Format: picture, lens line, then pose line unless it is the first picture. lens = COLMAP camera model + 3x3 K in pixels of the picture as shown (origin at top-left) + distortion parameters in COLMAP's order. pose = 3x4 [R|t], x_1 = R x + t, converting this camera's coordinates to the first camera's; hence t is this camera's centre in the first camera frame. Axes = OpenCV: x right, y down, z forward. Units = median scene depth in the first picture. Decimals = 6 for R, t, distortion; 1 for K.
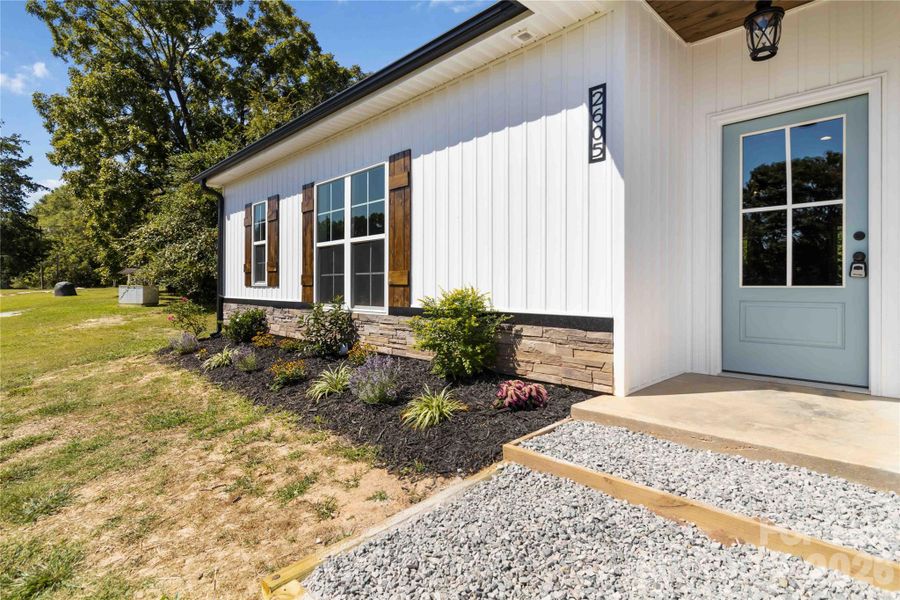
lens RADIAL K [[460.1, 0, 449.5], [0, 460.1, 288.7], [0, 0, 1]] dist [-0.001525, -0.000551]
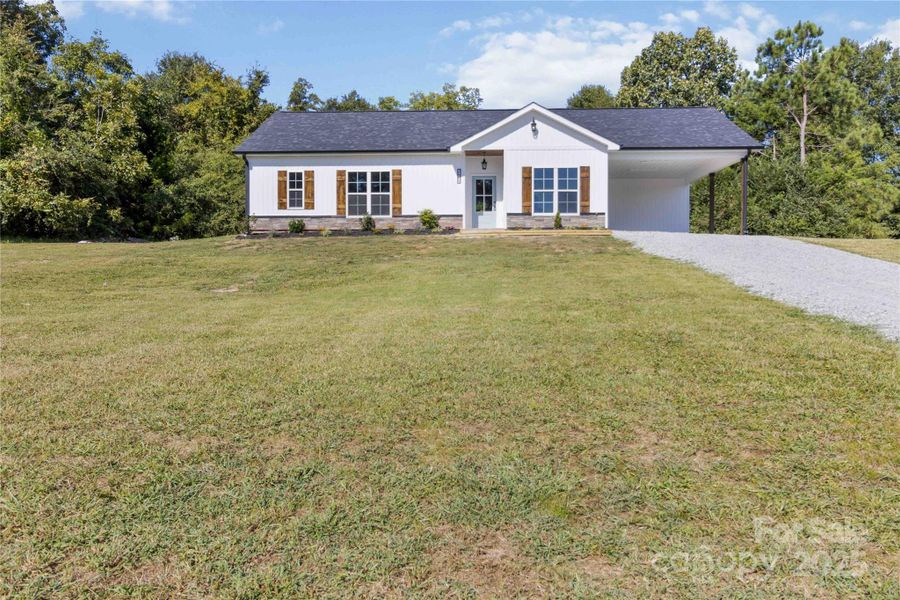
lens RADIAL K [[617.3, 0, 448.2], [0, 617.3, 279.7], [0, 0, 1]] dist [0.001117, 0.001720]
pose [[0.738413, -0.013291, 0.674218, -4.002006], [0.002856, 0.999858, 0.016583, 0.610772], [-0.674343, -0.010319, 0.738346, -3.620858]]
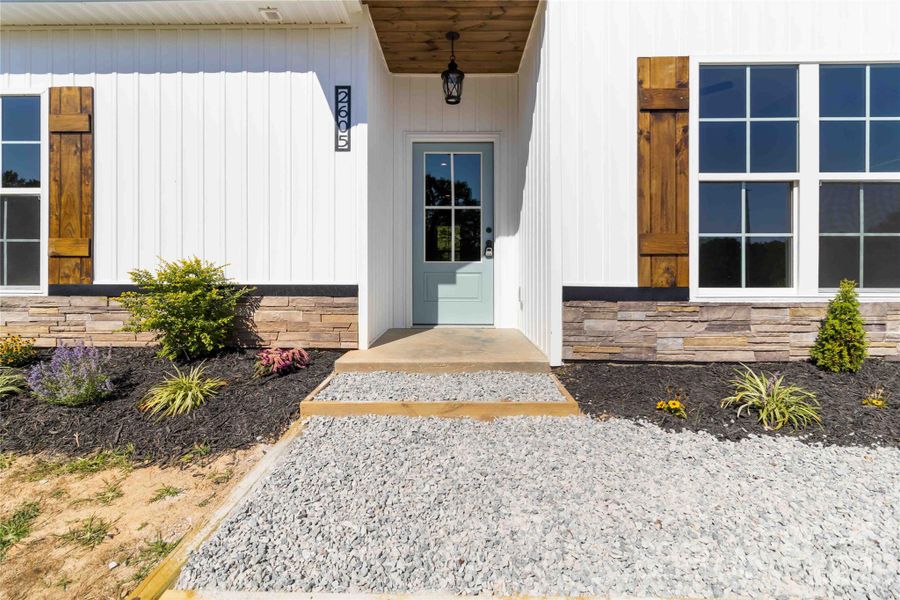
lens RADIAL K [[427.5, 0, 451.2], [0, 427.5, 271.6], [0, 0, 1]] dist [0.000516, -0.000330]
pose [[0.705195, -0.001125, 0.709013, -0.230774], [0.001996, 0.999998, -0.000399, 0.026551], [-0.709011, 0.001697, 0.705196, 0.040784]]
